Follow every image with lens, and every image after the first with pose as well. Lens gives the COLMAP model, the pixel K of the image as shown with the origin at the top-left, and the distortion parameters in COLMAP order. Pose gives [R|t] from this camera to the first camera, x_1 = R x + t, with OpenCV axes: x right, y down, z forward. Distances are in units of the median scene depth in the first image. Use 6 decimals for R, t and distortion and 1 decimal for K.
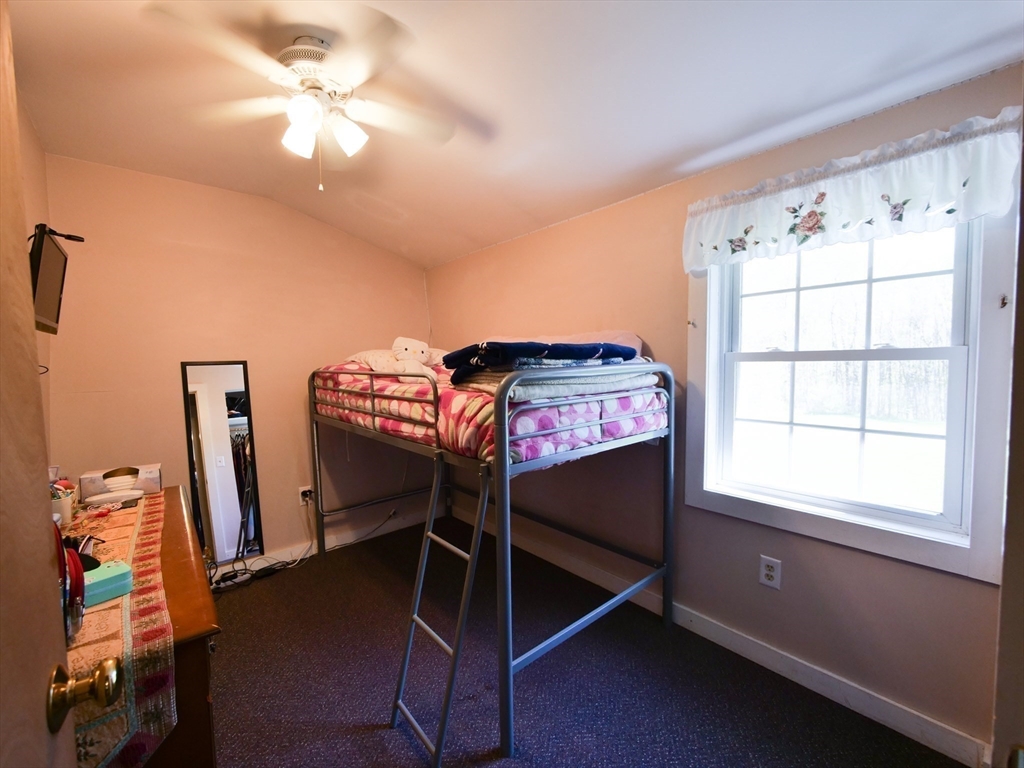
lens RADIAL K [[430.4, 0, 506.1], [0, 430.4, 381.7], [0, 0, 1]] dist [0.000733, 0.000337]
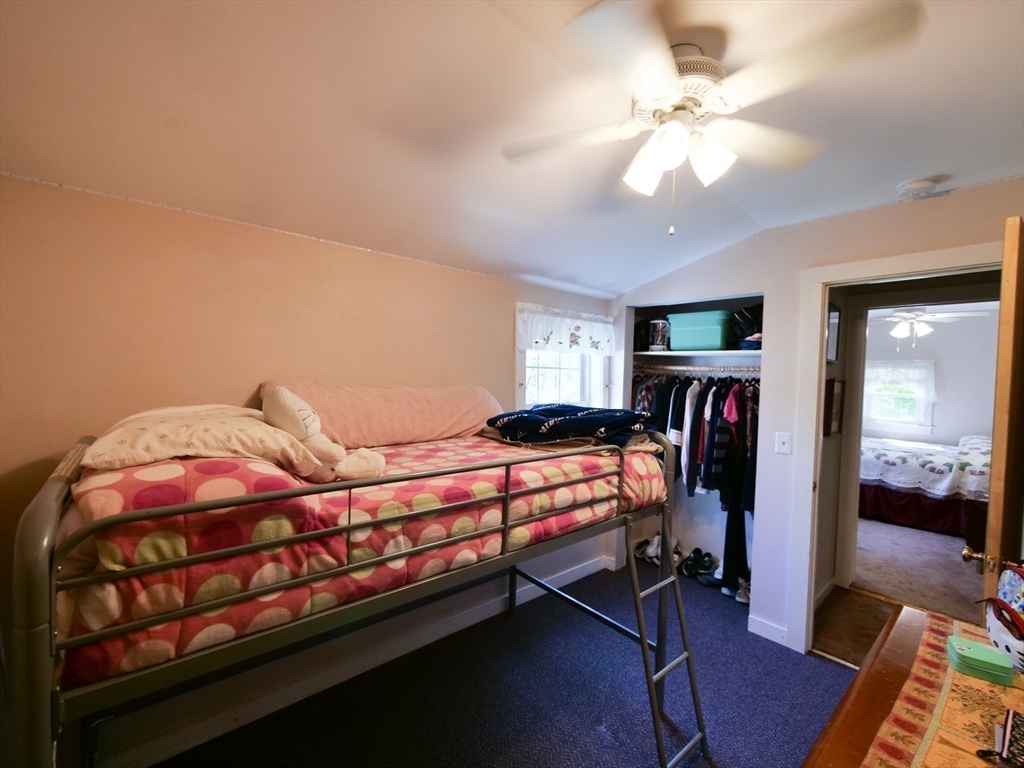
lens RADIAL K [[430.4, 0, 506.1], [0, 430.4, 381.7], [0, 0, 1]] dist [0.000733, 0.000337]
pose [[-0.008864, 0.006615, 0.999939, -1.171613], [0.029146, 0.999555, -0.006354, -0.164536], [-0.999536, 0.029088, -0.009053, 1.261253]]
